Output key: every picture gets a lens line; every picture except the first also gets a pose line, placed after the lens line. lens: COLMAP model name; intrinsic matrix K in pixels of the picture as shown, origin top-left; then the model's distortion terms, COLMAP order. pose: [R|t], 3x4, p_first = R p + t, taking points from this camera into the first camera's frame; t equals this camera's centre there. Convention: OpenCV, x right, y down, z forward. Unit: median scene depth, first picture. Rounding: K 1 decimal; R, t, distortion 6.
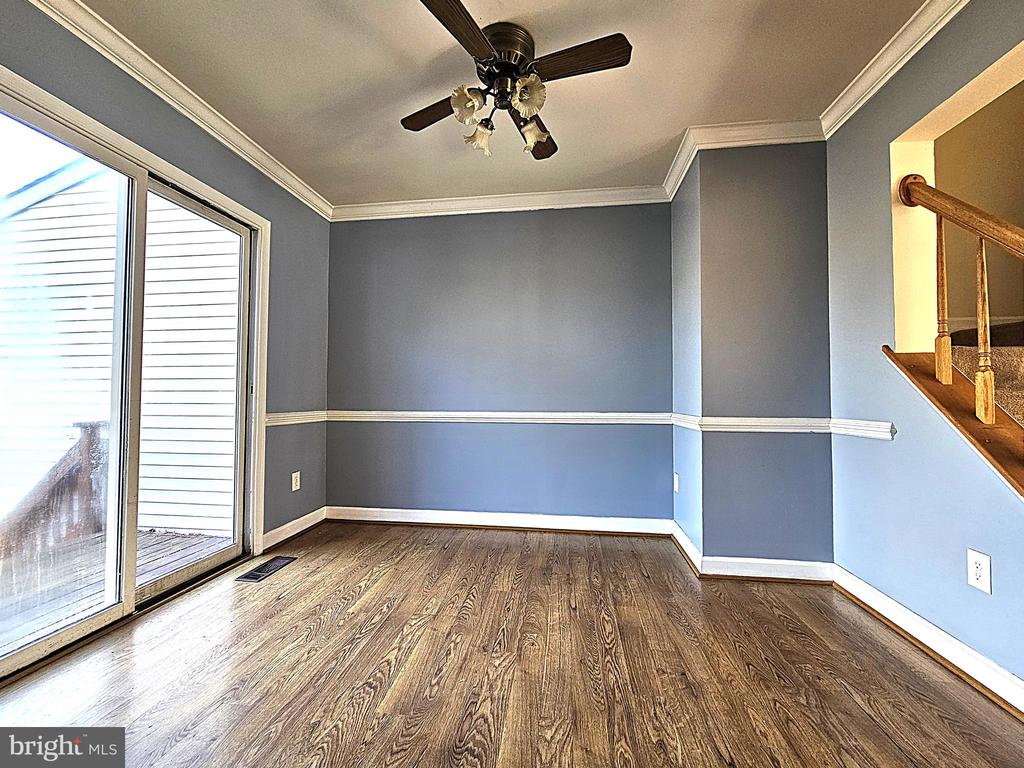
lens RADIAL K [[432.9, 0, 508.8], [0, 432.9, 386.7], [0, 0, 1]] dist [0.001820, 0.000708]
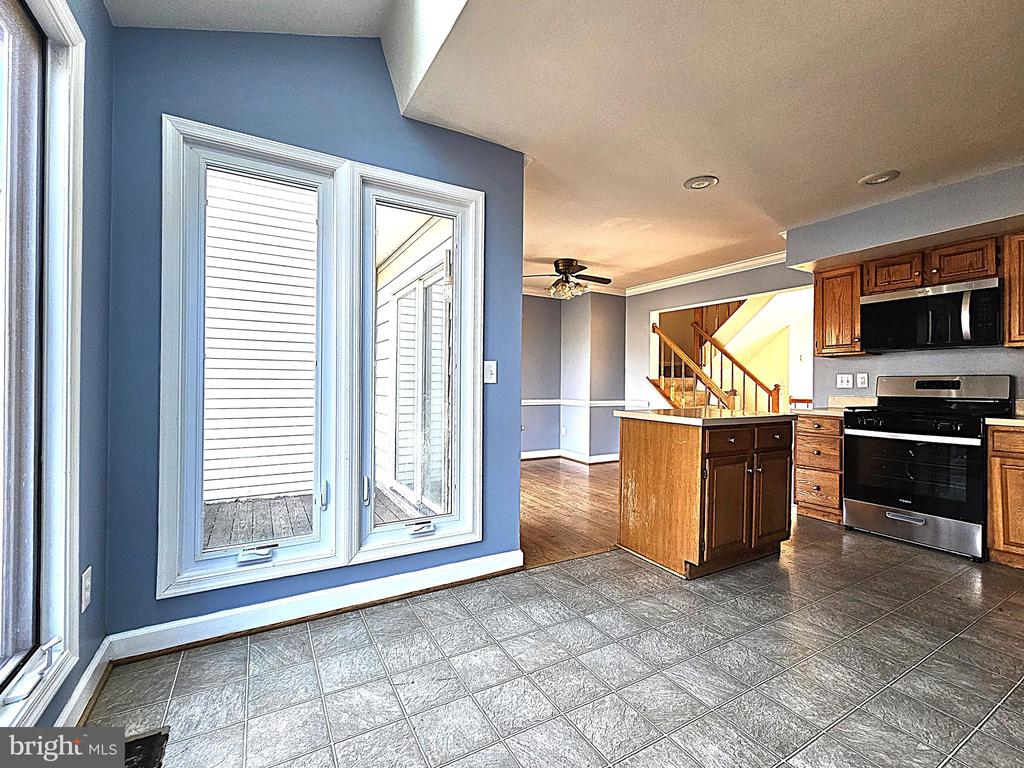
lens RADIAL K [[421.3, 0, 511.8], [0, 421.3, 386.8], [0, 0, 1]] dist [0.002182, -0.000013]
pose [[0.801072, 0.000295, 0.598567, -1.252689], [-0.018467, 0.999536, 0.024222, -0.056870], [-0.598283, -0.030457, 0.800706, -0.609643]]
